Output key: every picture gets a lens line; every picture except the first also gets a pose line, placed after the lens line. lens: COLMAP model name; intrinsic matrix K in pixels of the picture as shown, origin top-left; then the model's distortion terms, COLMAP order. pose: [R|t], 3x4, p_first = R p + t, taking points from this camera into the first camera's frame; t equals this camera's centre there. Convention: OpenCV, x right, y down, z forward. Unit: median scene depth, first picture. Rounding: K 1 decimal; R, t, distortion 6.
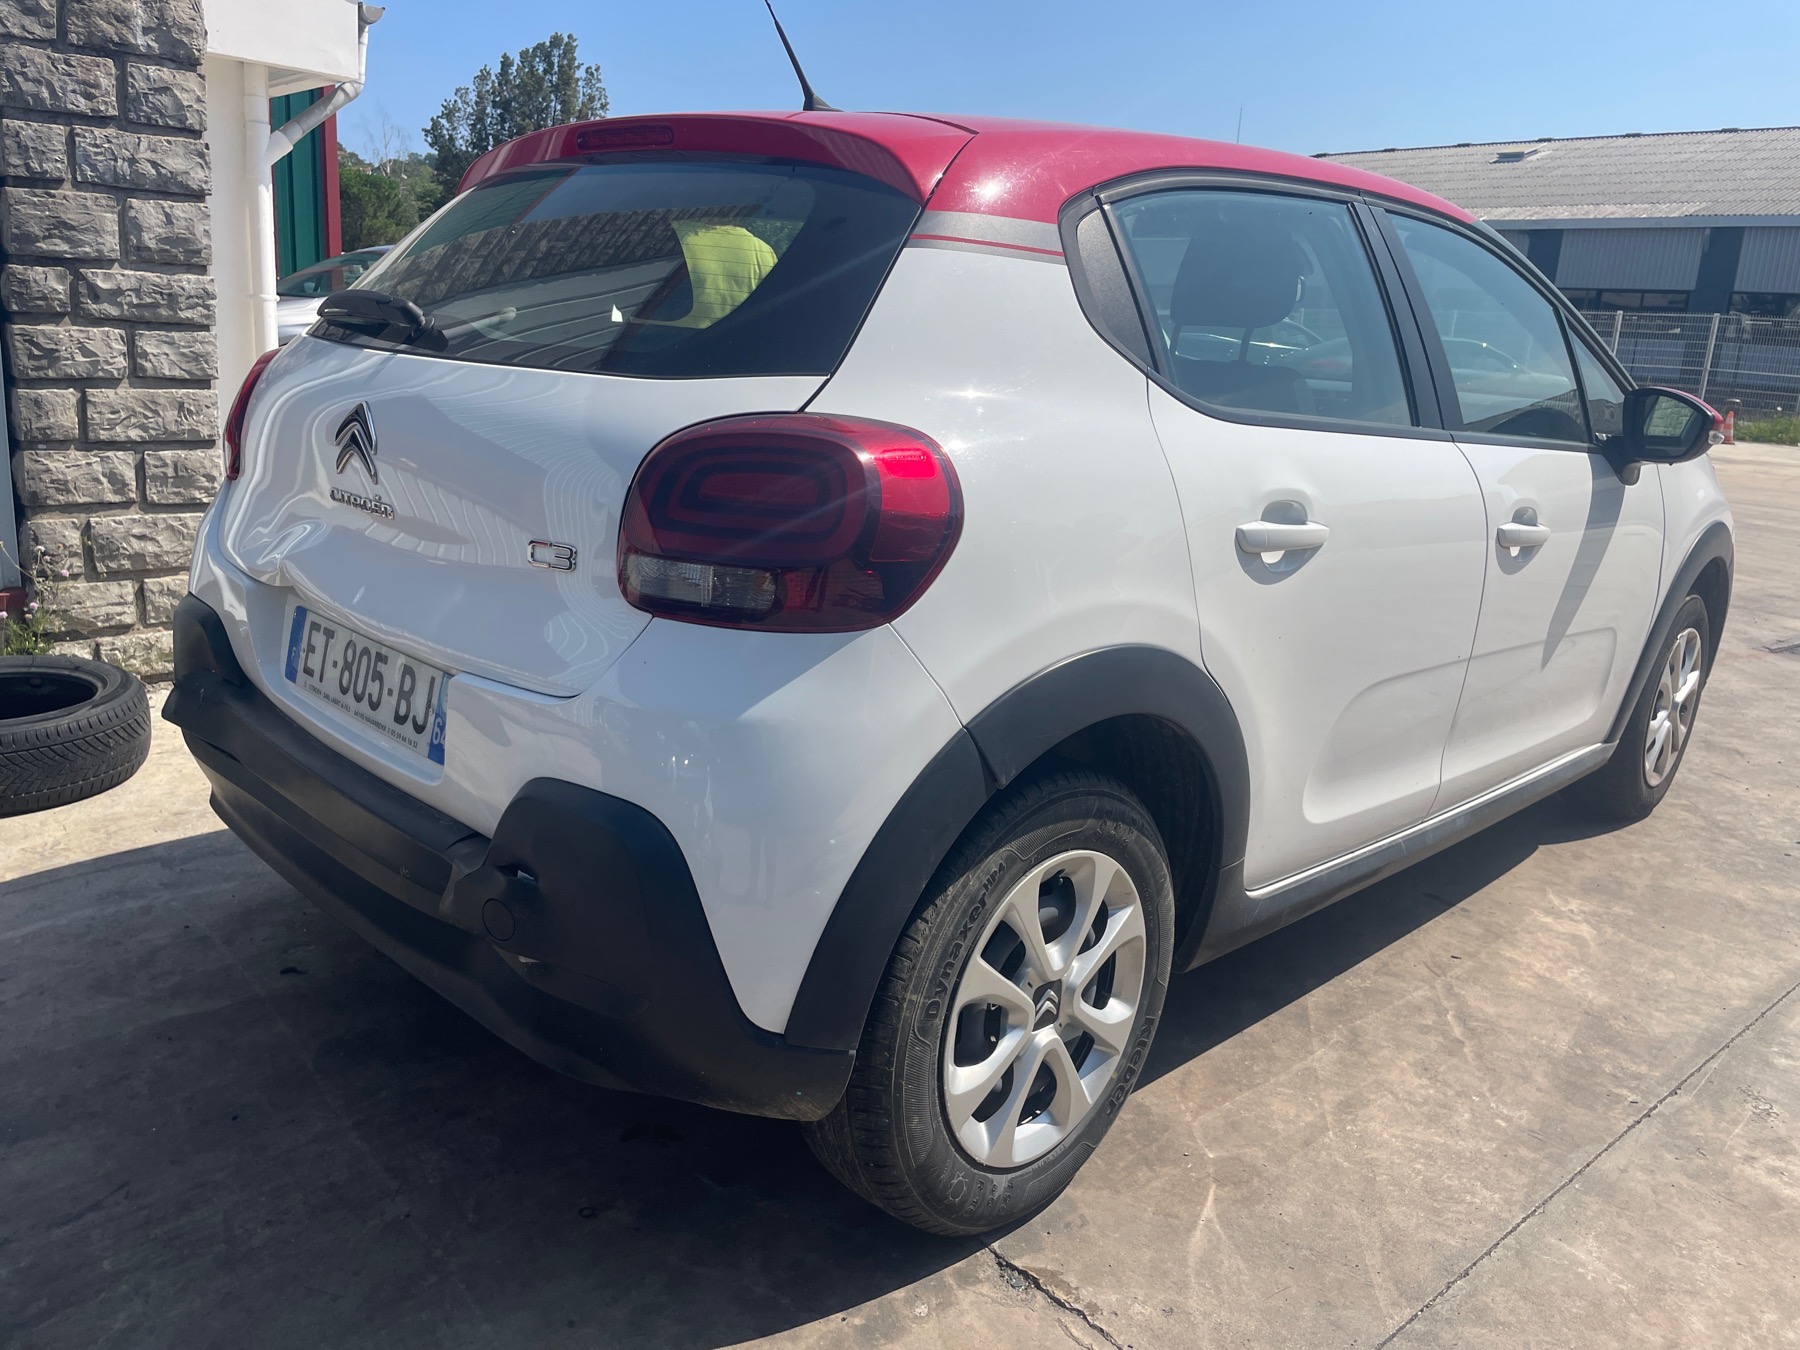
lens RADIAL K [[1371.3, 0, 889.2], [0, 1371.3, 655.0], [0, 0, 1]] dist [0.067746, -0.090682]
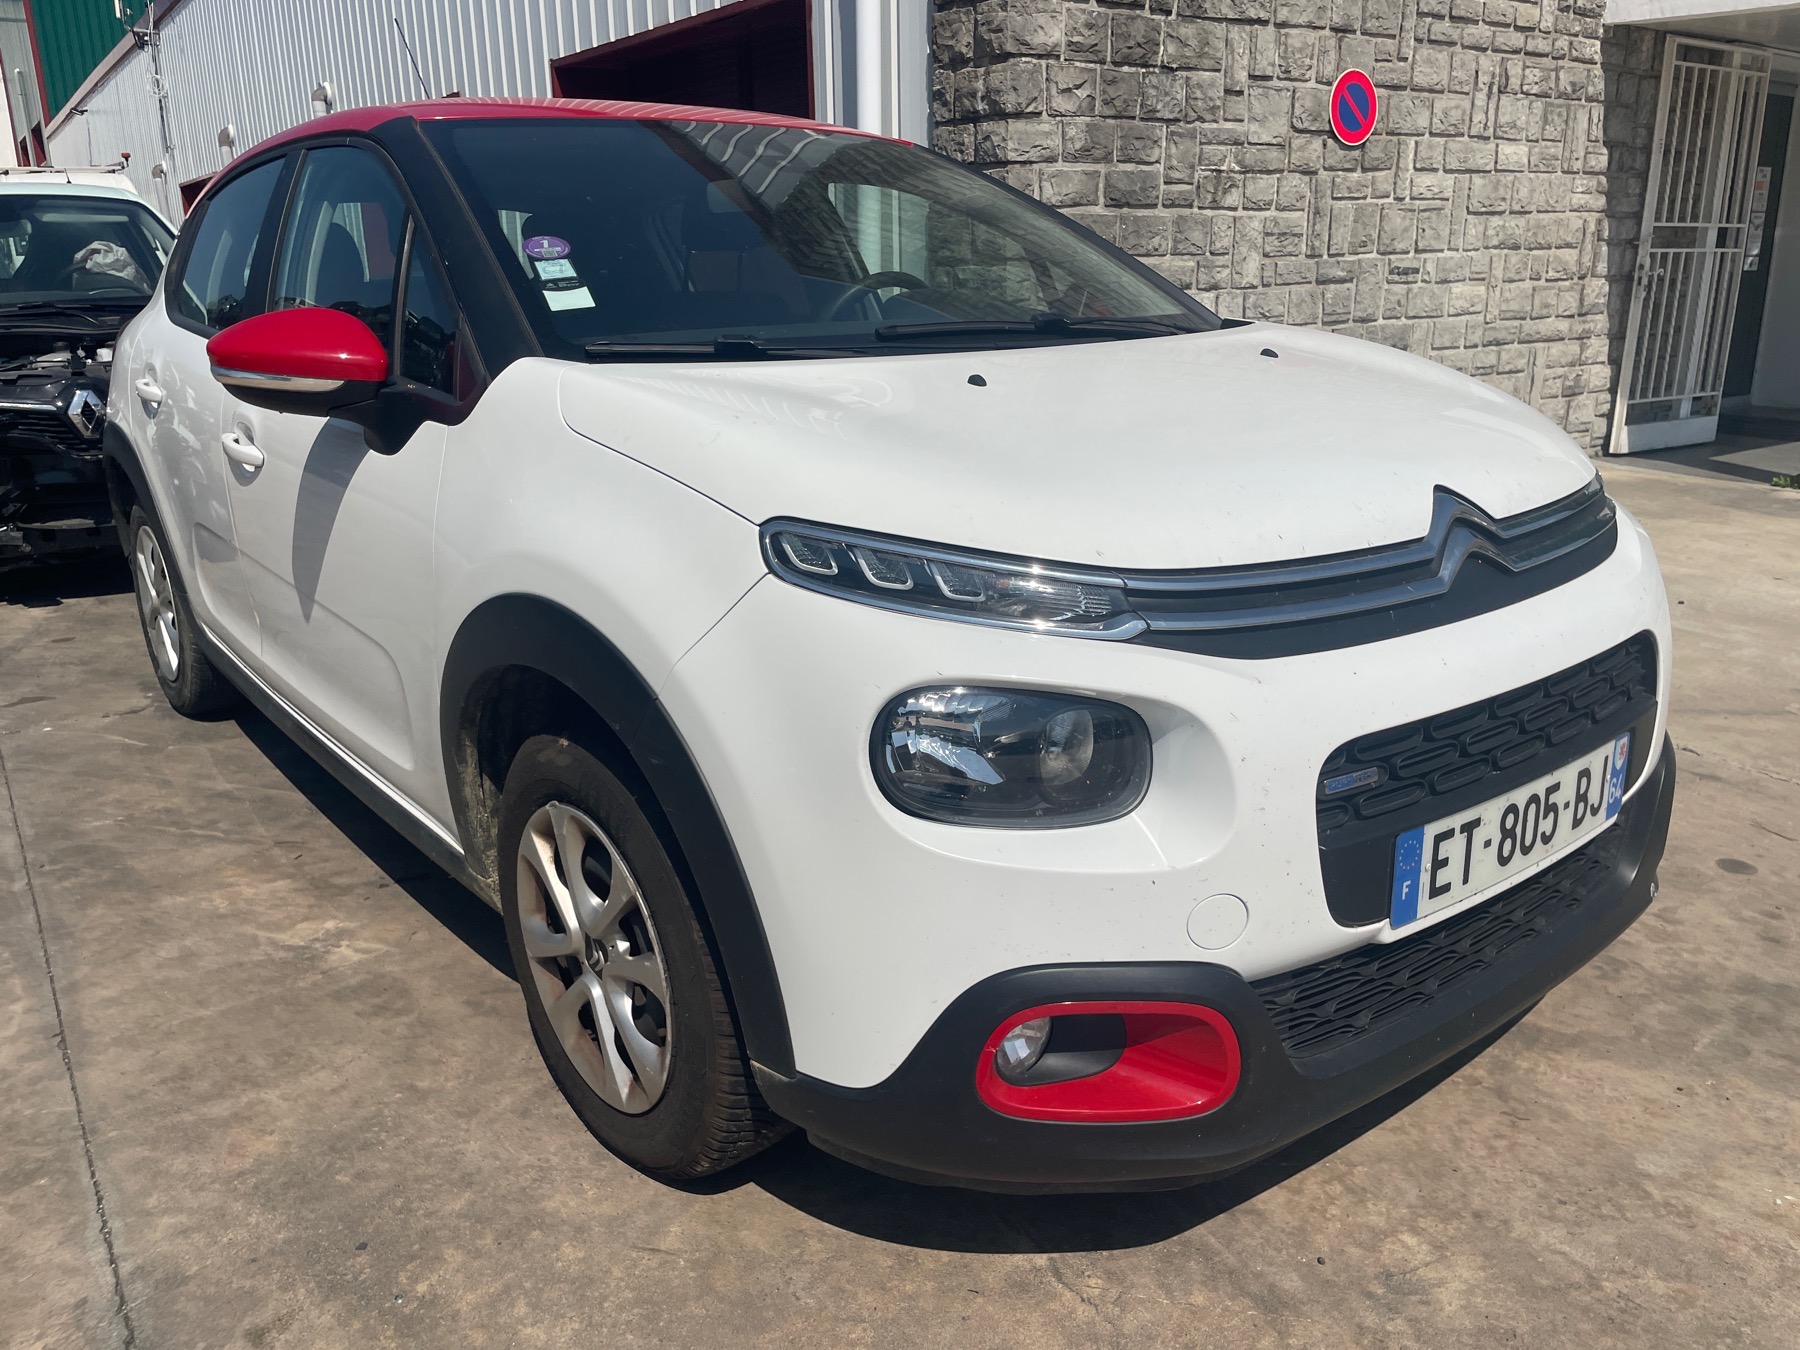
lens RADIAL K [[1351.4, 0, 903.4], [0, 1351.4, 693.5], [0, 0, 1]] dist [0.077277, -0.100596]
pose [[-0.112023, 0.242057, -0.963773, 1.500370], [-0.231603, 0.936808, 0.262204, -0.311509], [0.966339, 0.252586, -0.048883, 1.653978]]
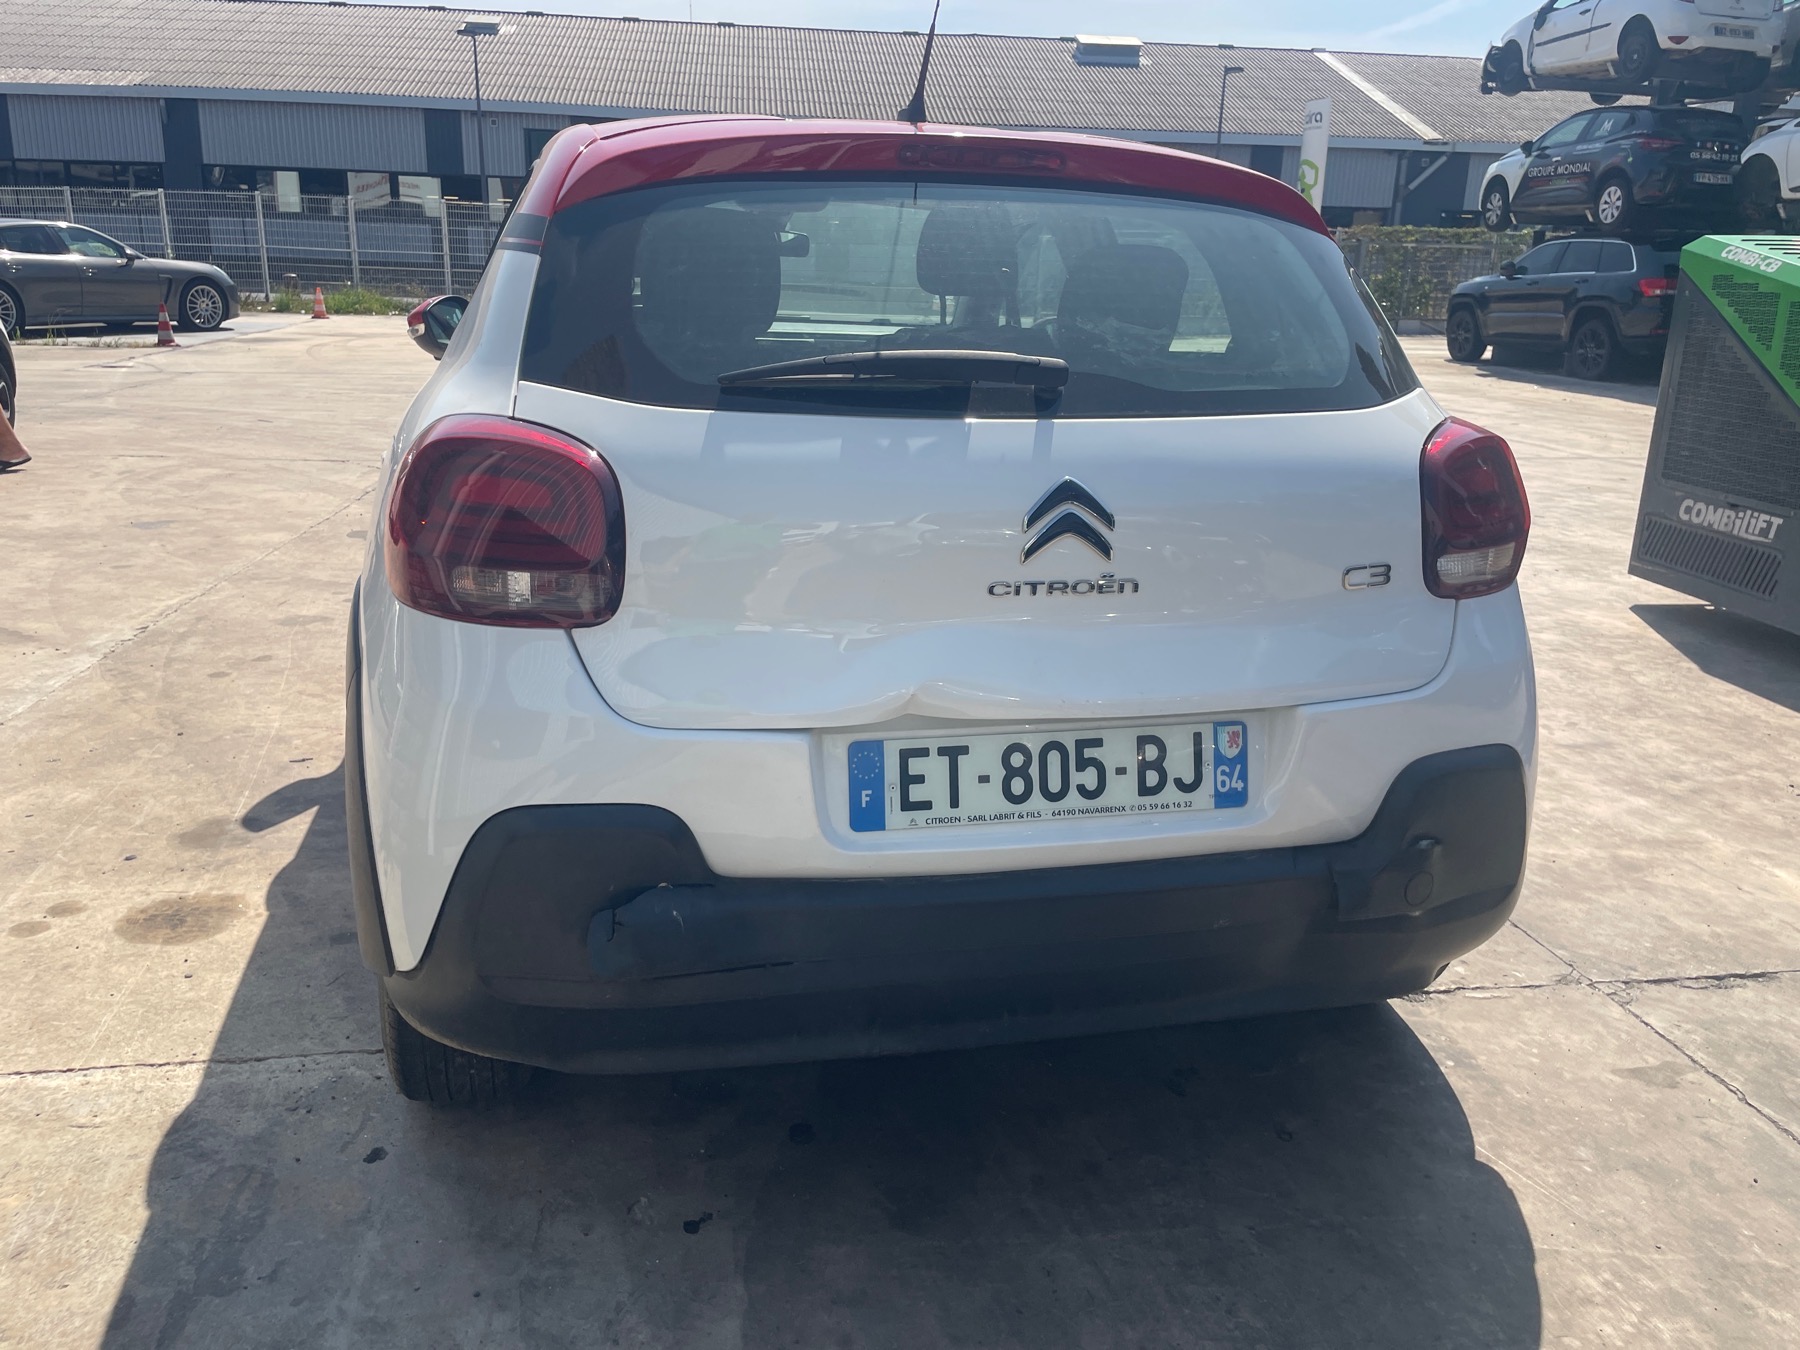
lens RADIAL K [[1372.4, 0, 903.0], [0, 1372.4, 653.2], [0, 0, 1]] dist [0.087444, -0.117694]
pose [[0.519847, -0.277783, 0.807834, -0.907313], [0.206651, 0.958460, 0.196596, -0.206200], [-0.828887, 0.064740, 0.555657, 0.450536]]
